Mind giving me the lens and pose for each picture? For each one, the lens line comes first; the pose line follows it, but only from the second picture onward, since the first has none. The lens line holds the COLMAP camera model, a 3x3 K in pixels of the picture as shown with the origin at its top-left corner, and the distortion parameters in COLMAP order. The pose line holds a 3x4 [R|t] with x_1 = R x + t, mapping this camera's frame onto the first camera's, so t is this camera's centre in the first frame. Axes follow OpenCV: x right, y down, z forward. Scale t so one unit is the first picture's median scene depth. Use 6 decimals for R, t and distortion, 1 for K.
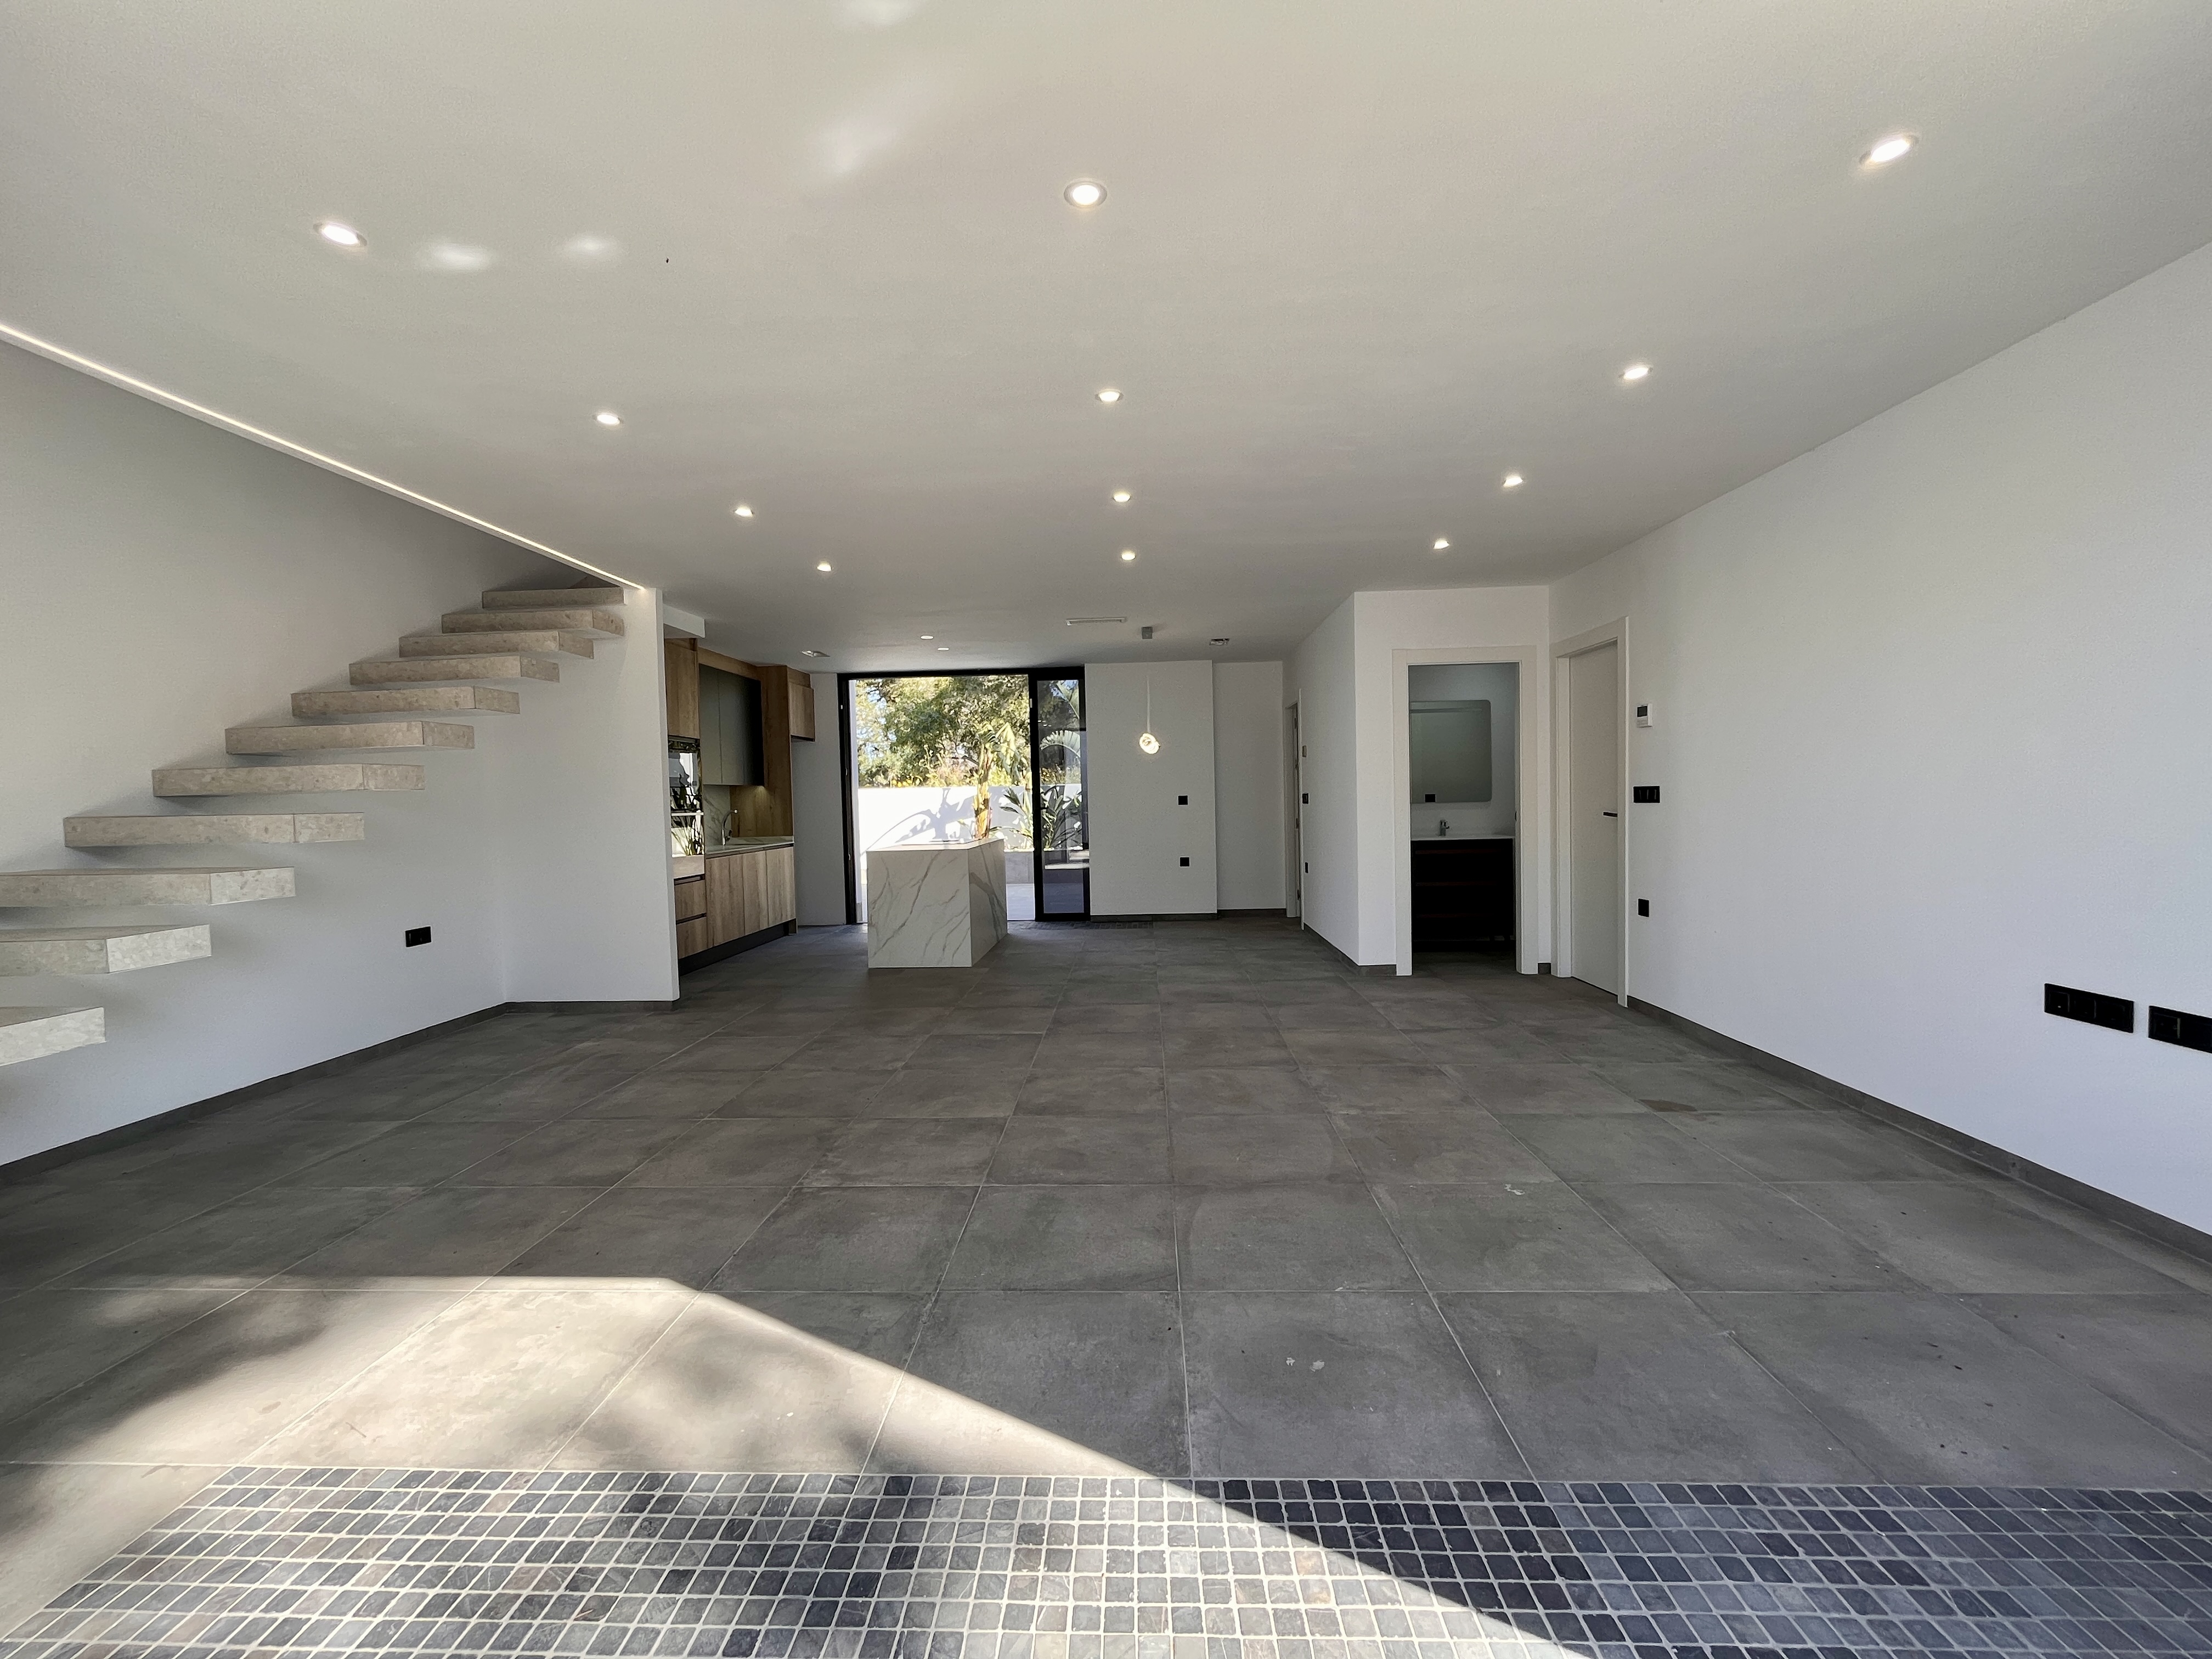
lens RADIAL K [[891.2, 0, 1104.5], [0, 891.2, 827.0], [0, 0, 1]] dist [-0.001771, -0.000233]
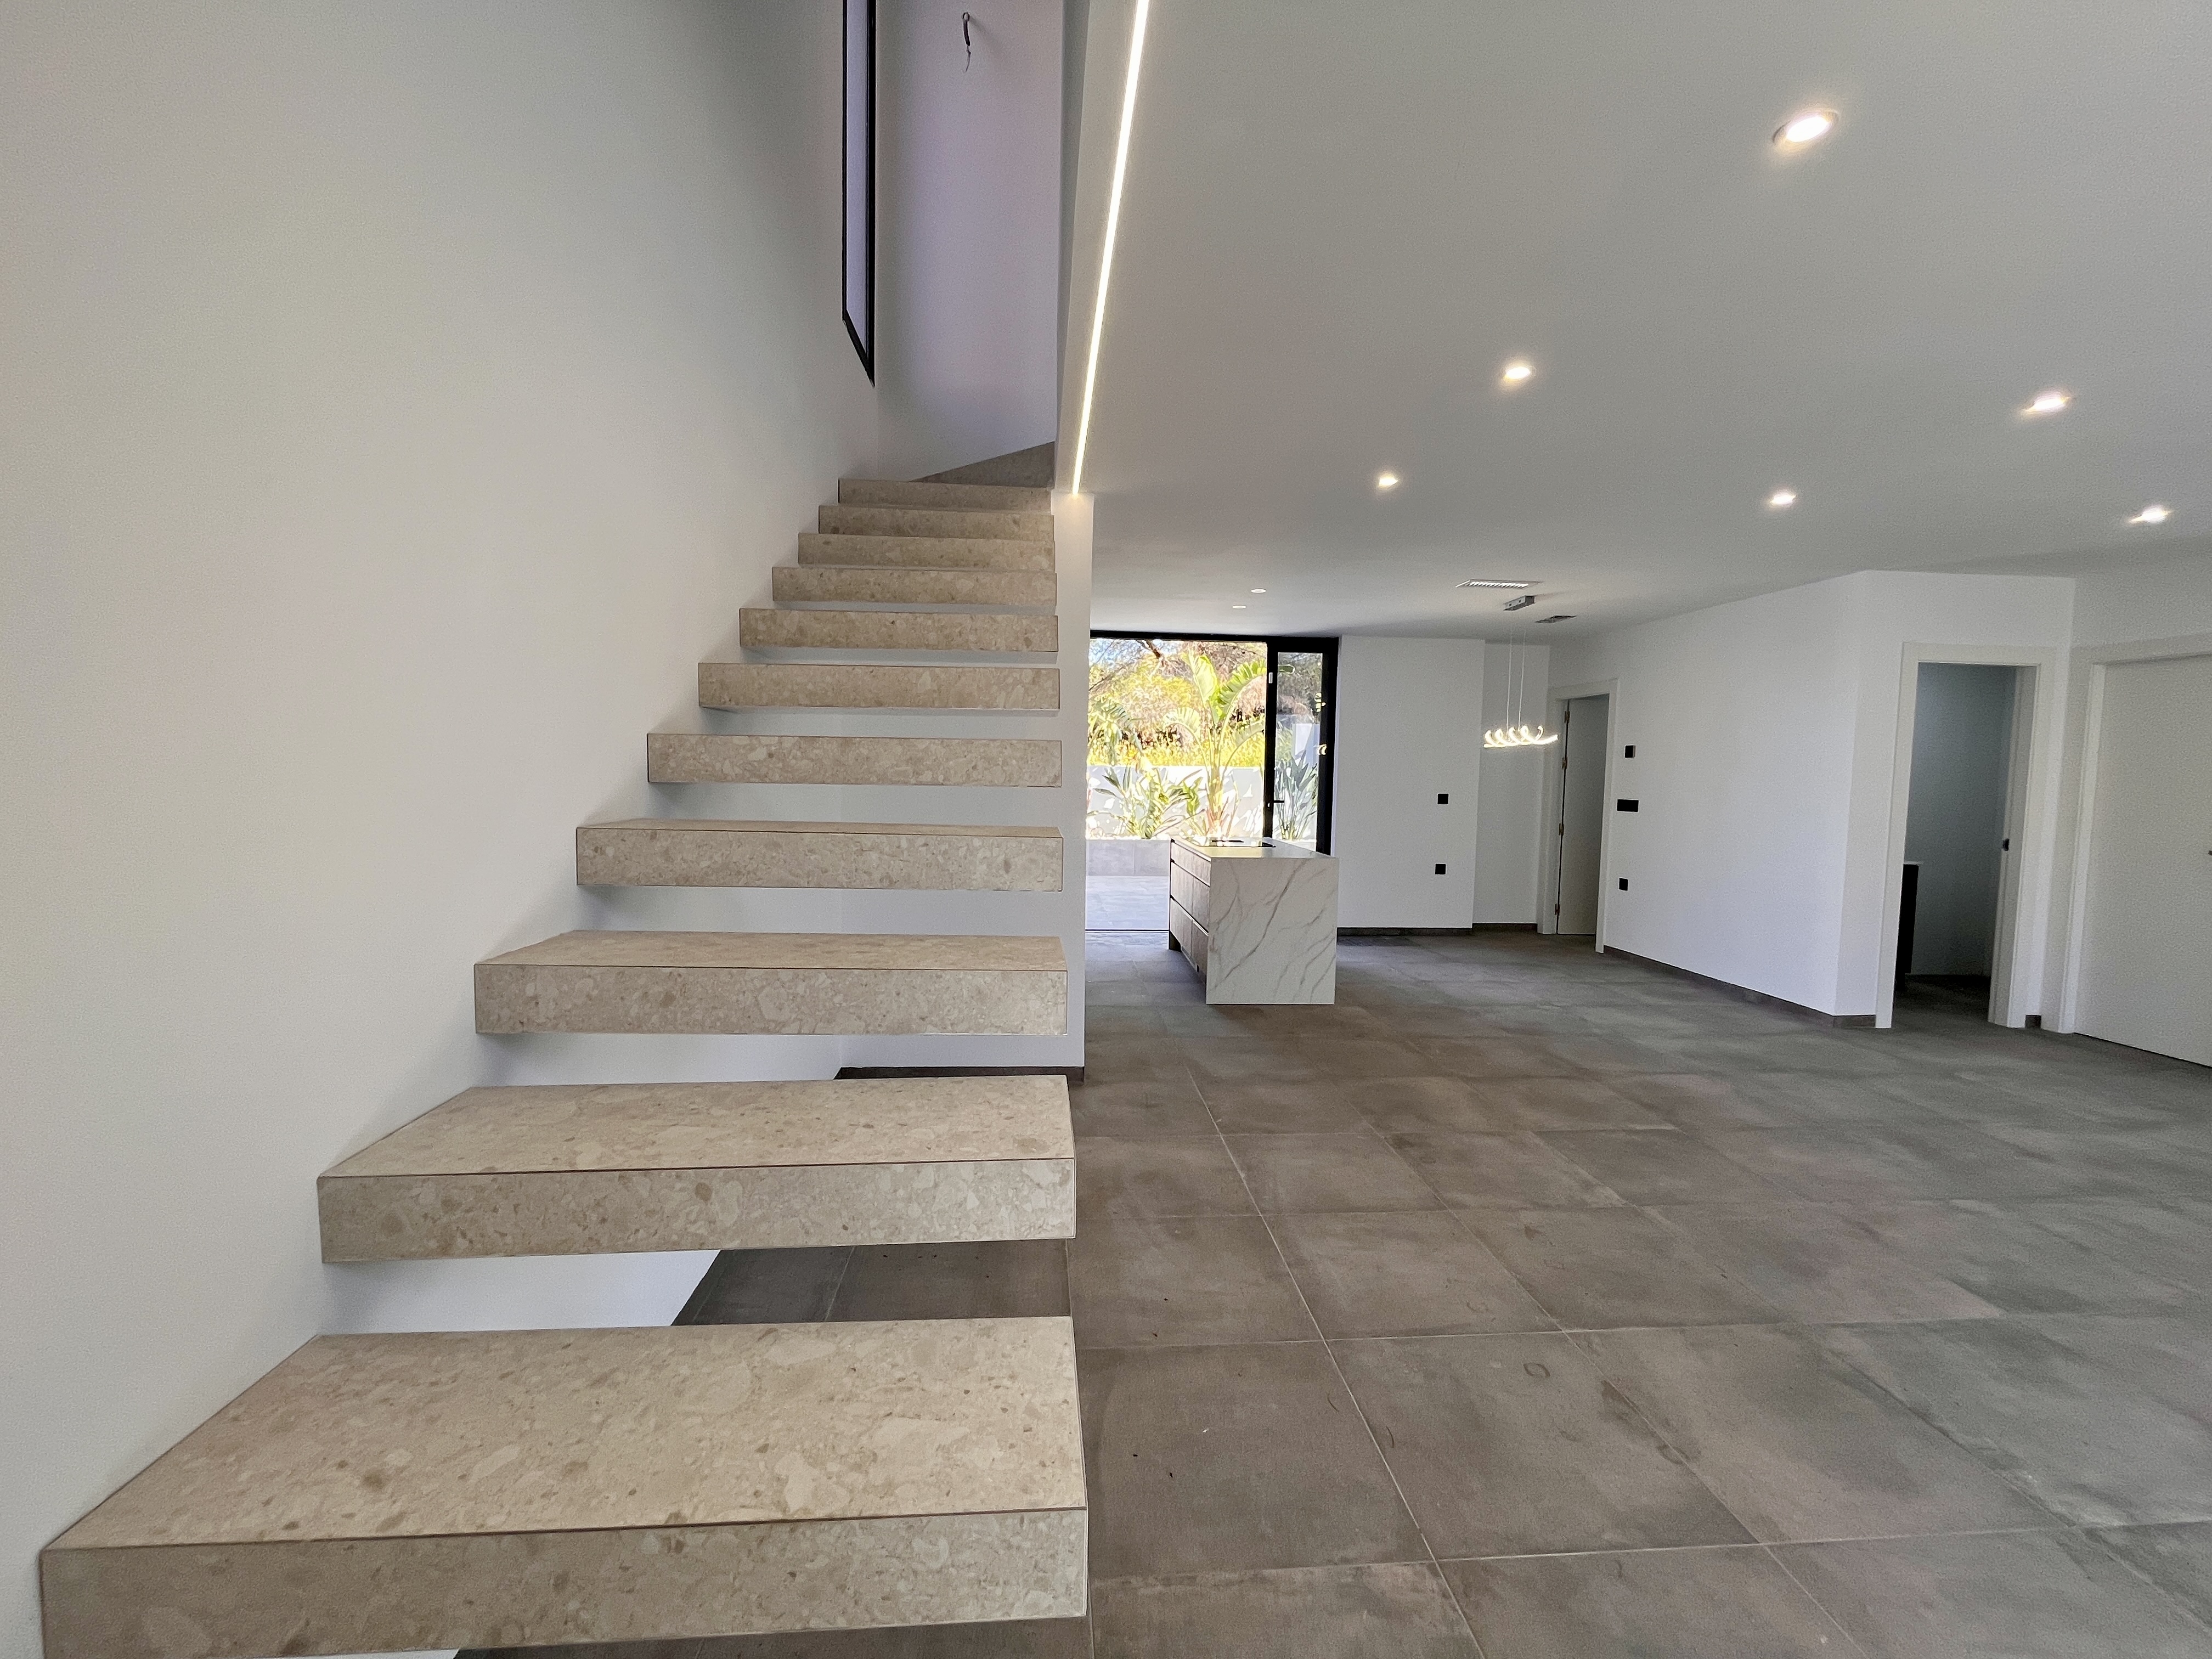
lens RADIAL K [[891.2, 0, 1104.5], [0, 891.2, 827.0], [0, 0, 1]] dist [-0.001771, -0.000233]
pose [[0.991800, 0.034130, 0.123155, -0.762621], [-0.037647, 0.998944, 0.026343, -0.028478], [-0.122126, -0.030763, 0.992038, 0.379122]]
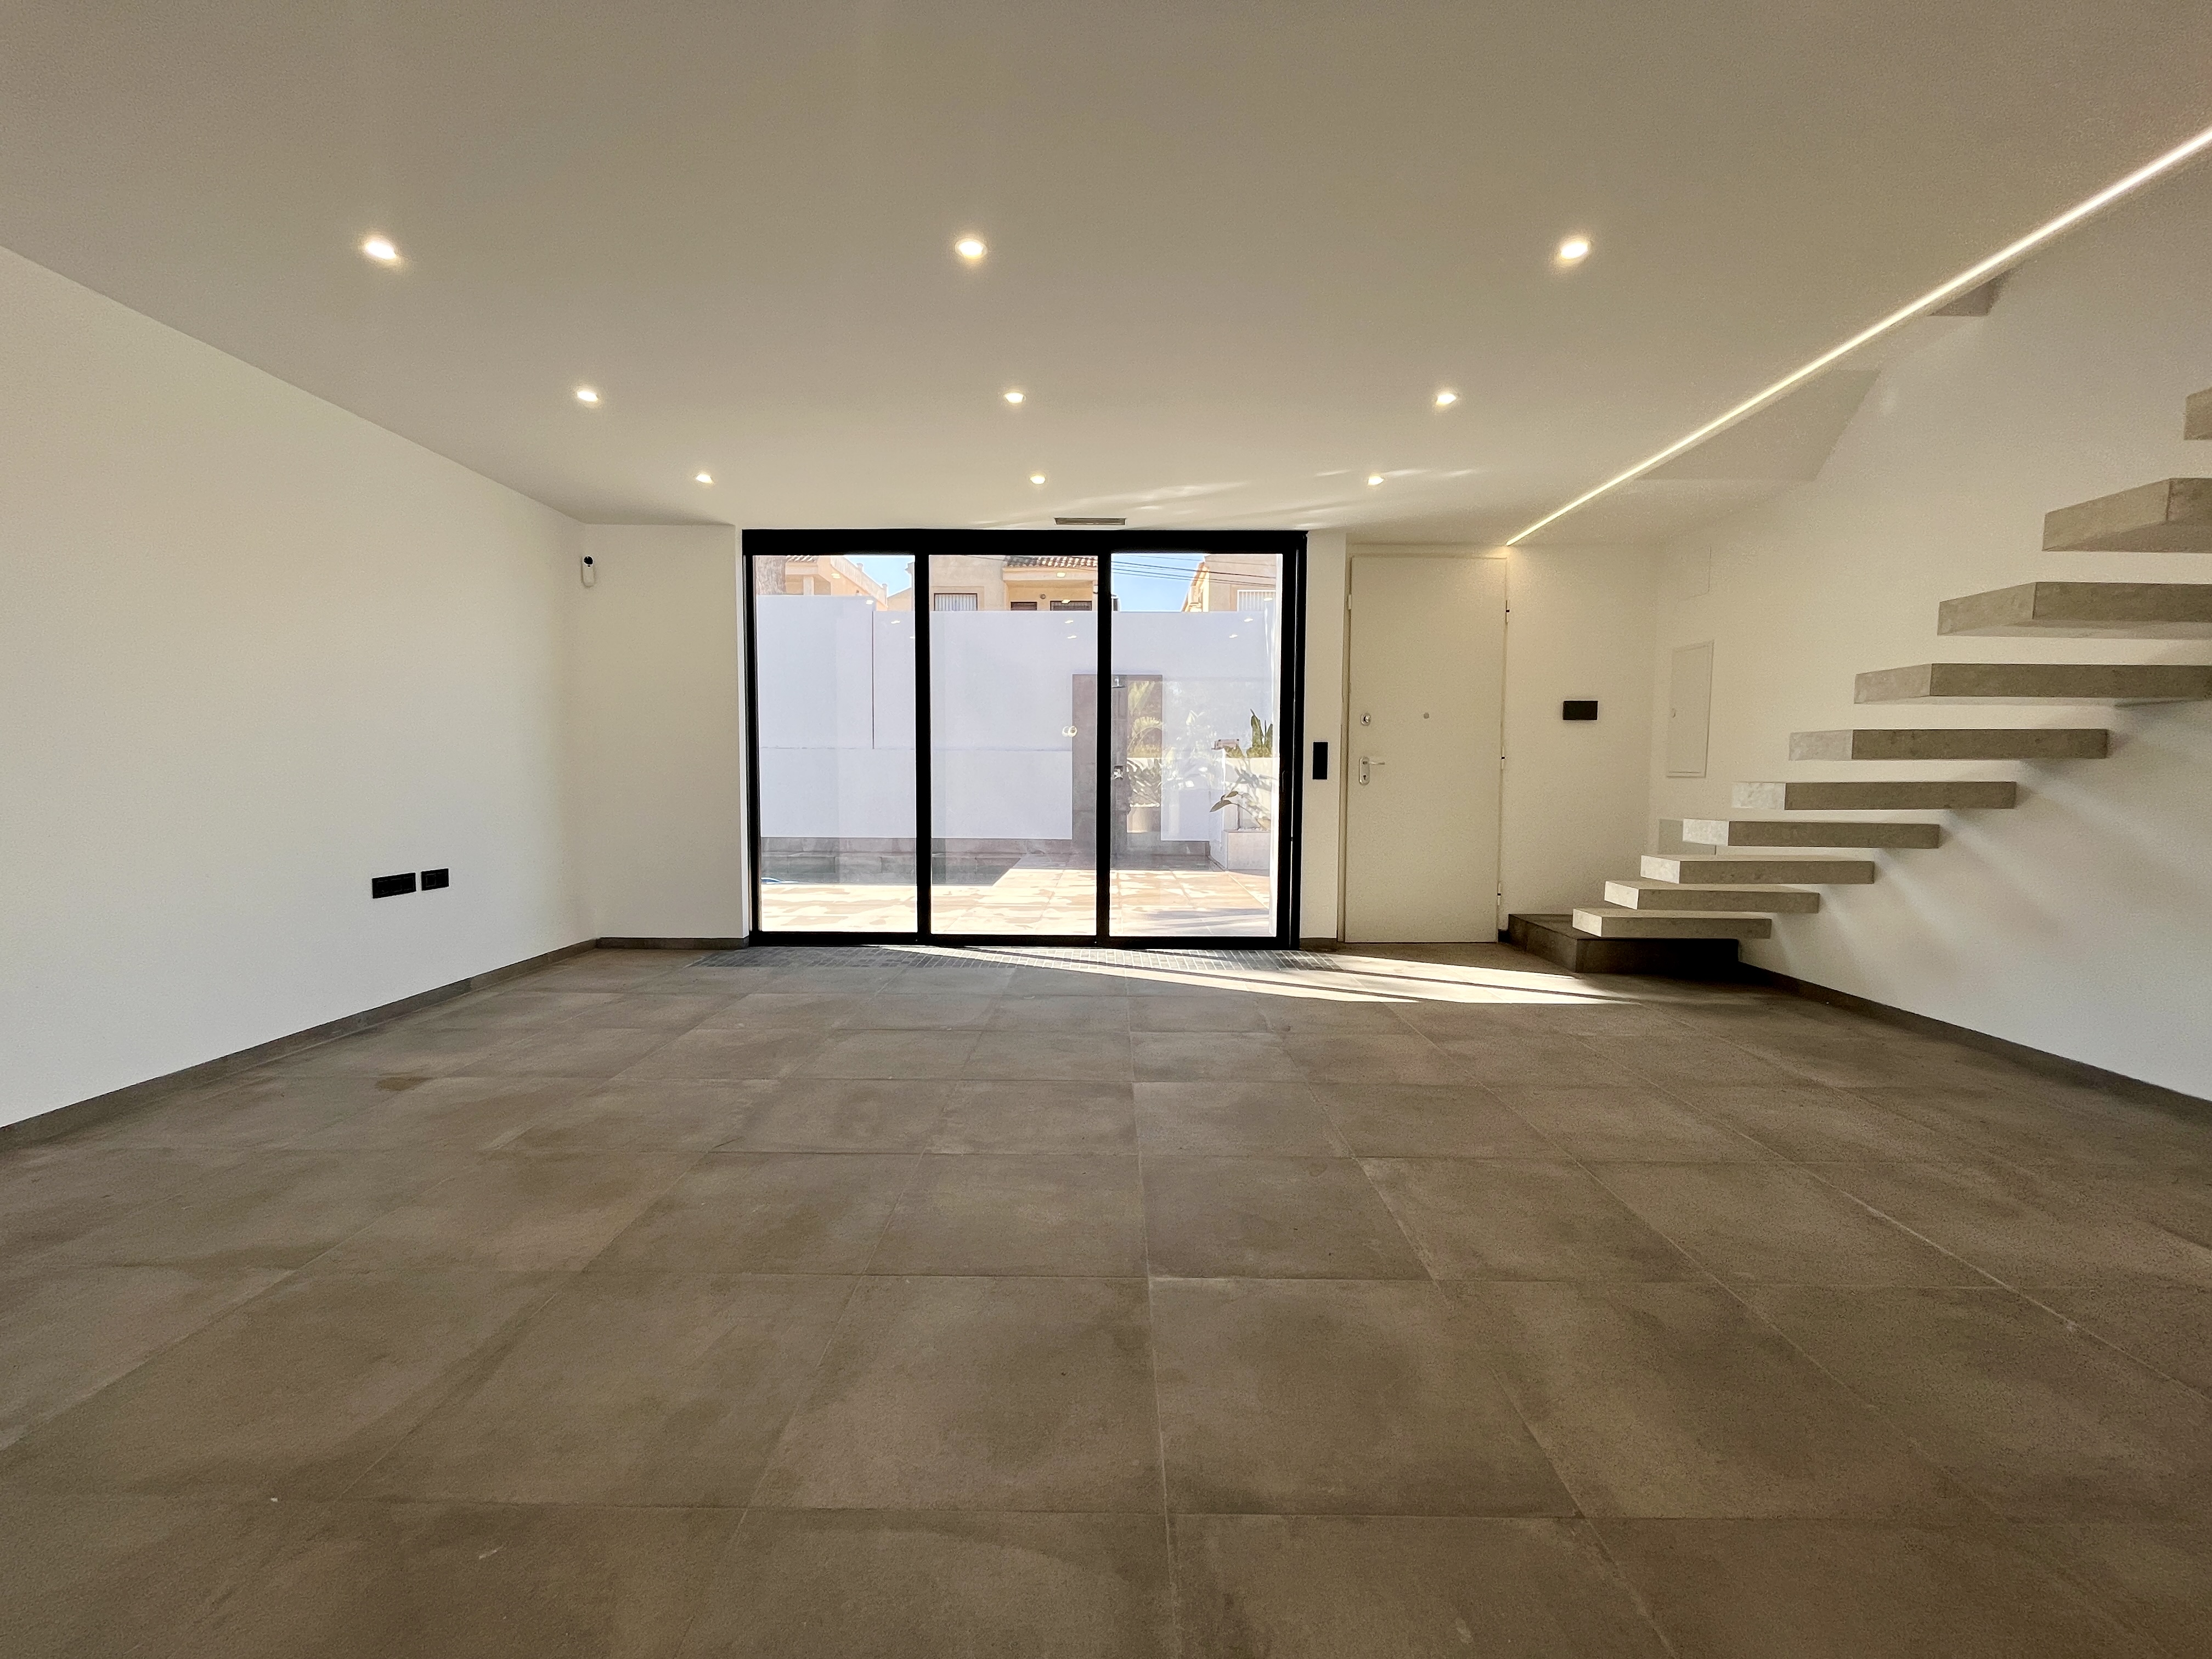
lens RADIAL K [[891.2, 0, 1104.5], [0, 891.2, 827.0], [0, 0, 1]] dist [-0.001771, -0.000233]
pose [[-0.999082, 0.021140, -0.037246, -0.042532], [0.017490, 0.995253, 0.095734, -0.014967], [0.039093, 0.094995, -0.994710, 1.629295]]
